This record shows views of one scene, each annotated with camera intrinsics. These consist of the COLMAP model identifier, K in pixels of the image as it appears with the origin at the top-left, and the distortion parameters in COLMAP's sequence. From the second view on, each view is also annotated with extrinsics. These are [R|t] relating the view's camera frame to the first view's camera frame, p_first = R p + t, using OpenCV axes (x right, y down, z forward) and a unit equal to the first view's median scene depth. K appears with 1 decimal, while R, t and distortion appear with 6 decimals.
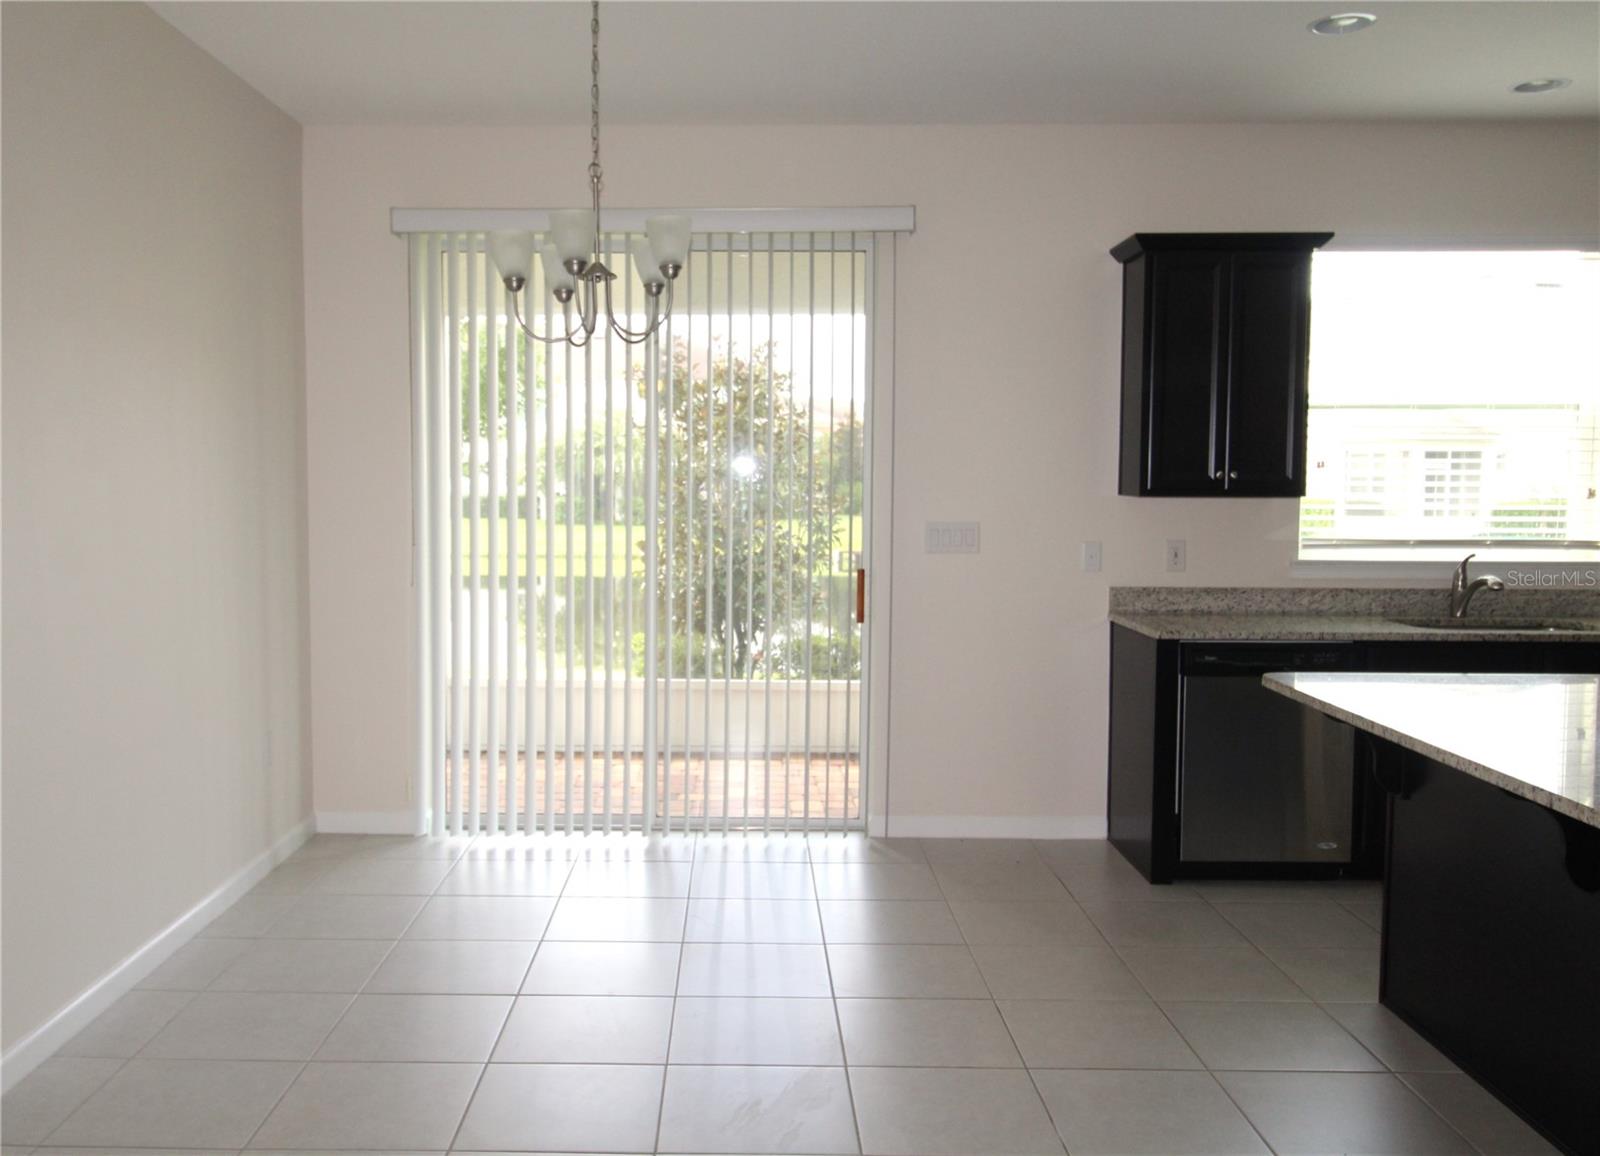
lens RADIAL K [[1388.3, 0, 719.6], [0, 1388.3, 559.4], [0, 0, 1]] dist [0.016650, 0.012262]
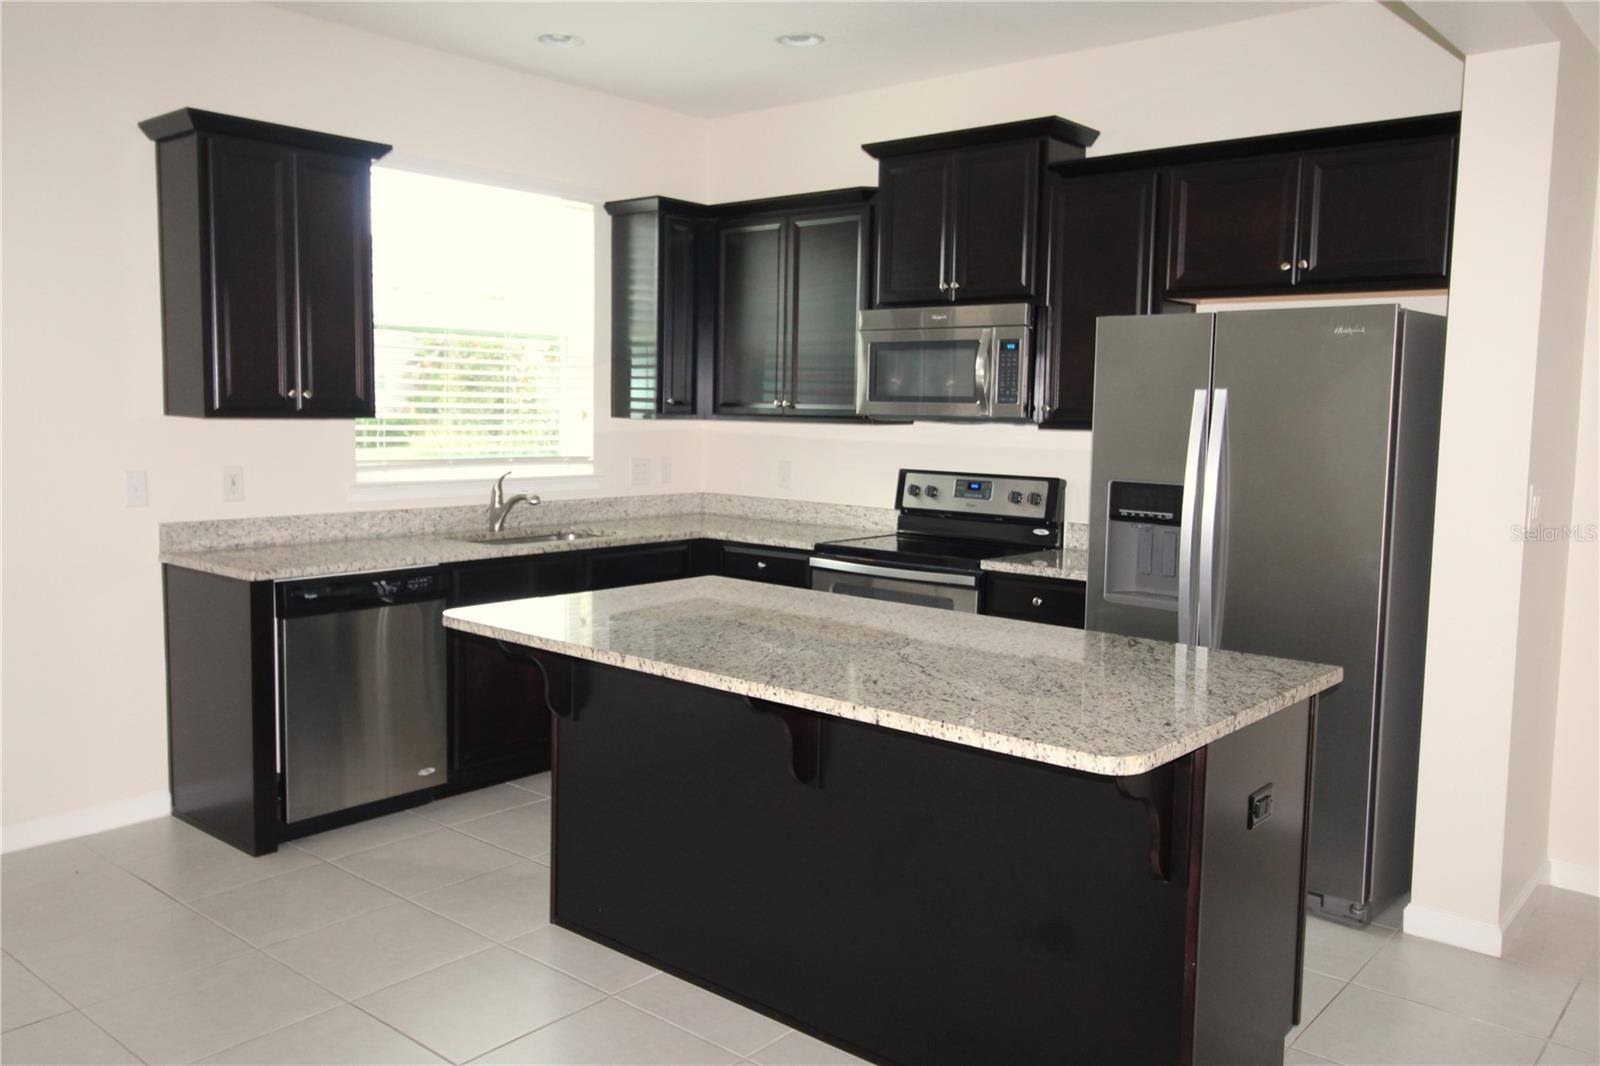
lens RADIAL K [[1270.7, 0, 798.8], [0, 1270.7, 523.0], [0, 0, 1]] dist [0.000530, 0.001161]
pose [[0.638994, -0.064306, 0.766519, -0.069021], [0.032791, 0.997871, 0.056379, -0.011980], [-0.768512, -0.010891, 0.639742, 0.201365]]
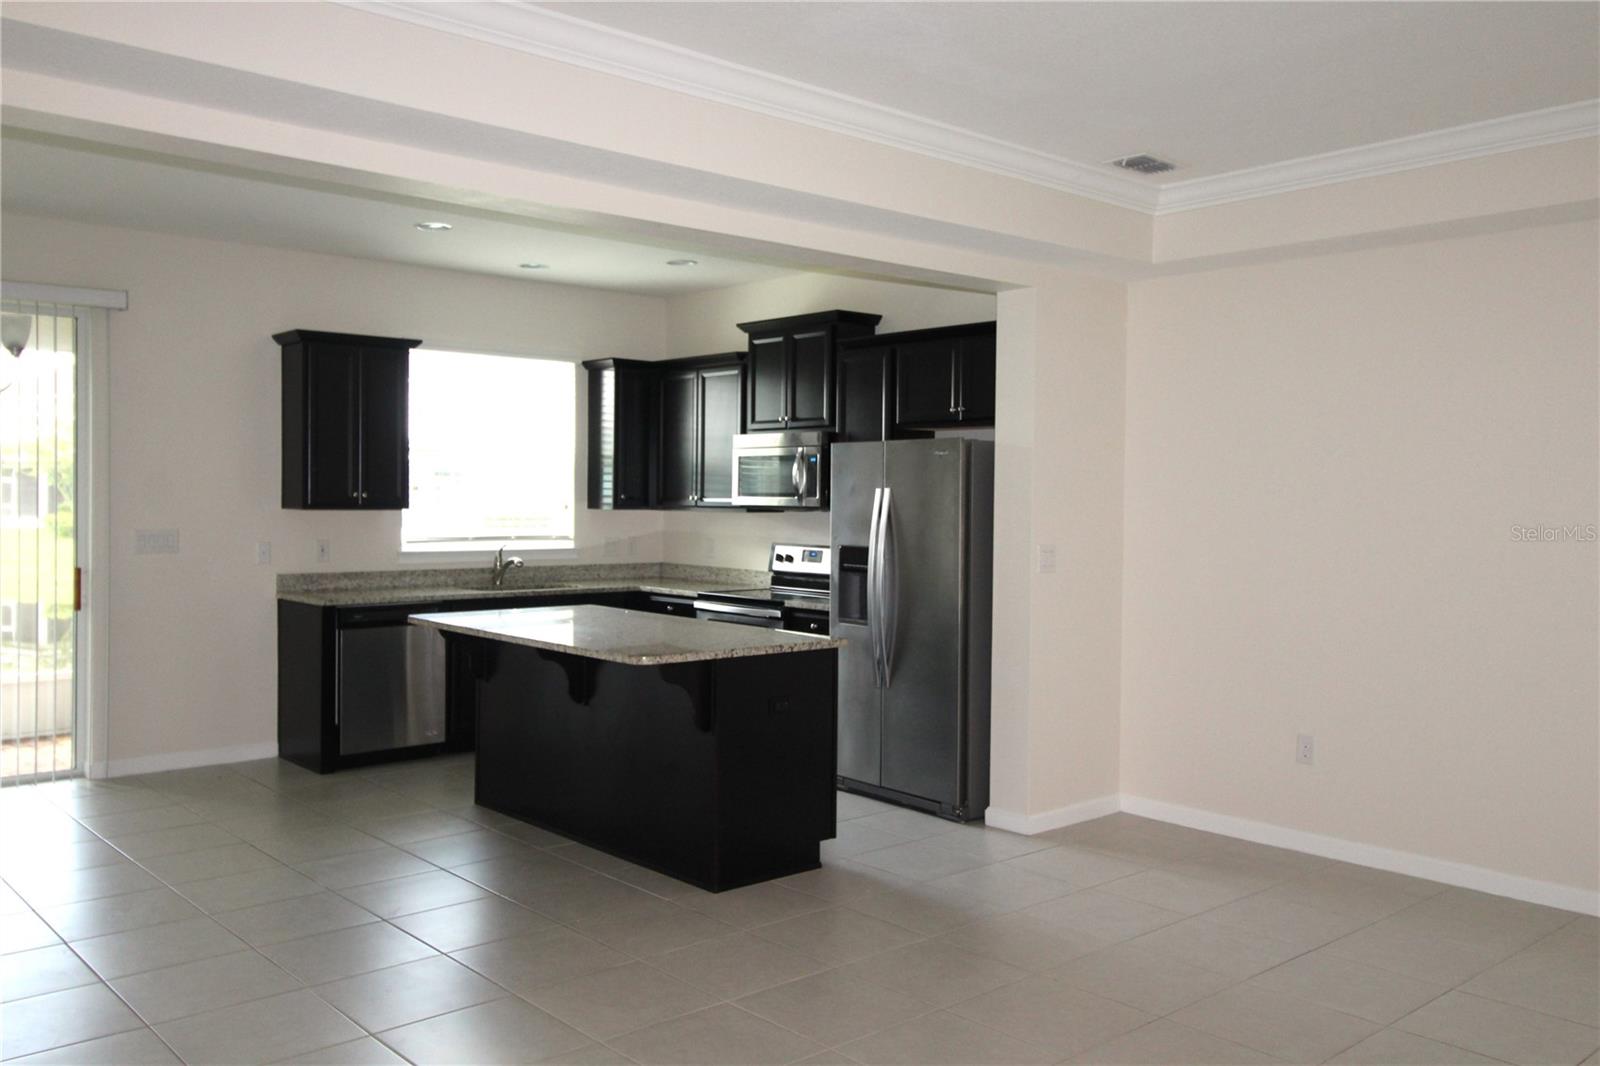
lens RADIAL K [[1313.0, 0, 799.3], [0, 1313.0, 519.5], [0, 0, 1]] dist [-0.012979, -0.000783]
pose [[0.735668, -0.009127, 0.677281, -0.229772], [0.034757, 0.999101, -0.024290, 0.015245], [-0.676450, 0.041410, 0.735323, -0.333841]]
